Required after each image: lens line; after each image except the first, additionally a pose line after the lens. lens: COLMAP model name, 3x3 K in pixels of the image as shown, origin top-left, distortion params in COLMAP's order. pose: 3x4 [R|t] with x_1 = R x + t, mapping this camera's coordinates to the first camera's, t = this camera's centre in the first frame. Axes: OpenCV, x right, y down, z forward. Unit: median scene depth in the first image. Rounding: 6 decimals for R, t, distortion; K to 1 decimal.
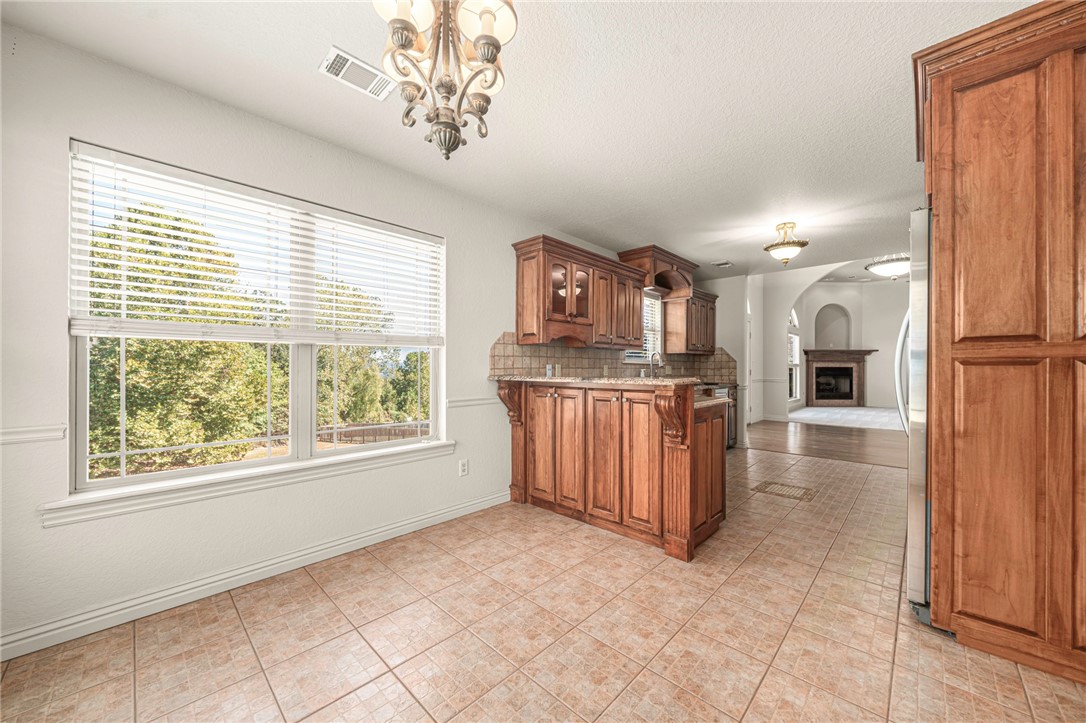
lens RADIAL K [[407.9, 0, 535.6], [0, 407.9, 366.5], [0, 0, 1]] dist [-0.009377, 0.000162]
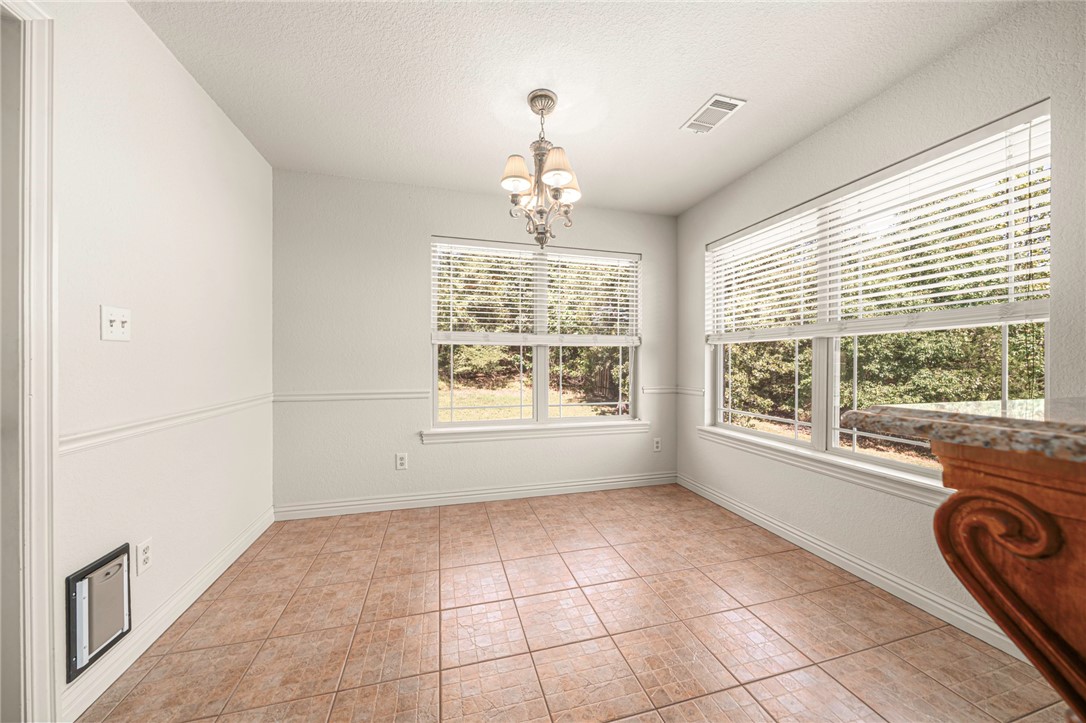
lens RADIAL K [[371.9, 0, 535.8], [0, 371.9, 359.7], [0, 0, 1]] dist [-0.006518, 0.000118]
pose [[-0.512571, 0.001429, -0.858644, 0.670417], [-0.000630, 0.999998, 0.002040, -0.001063], [0.858645, 0.001587, -0.512569, 0.975643]]
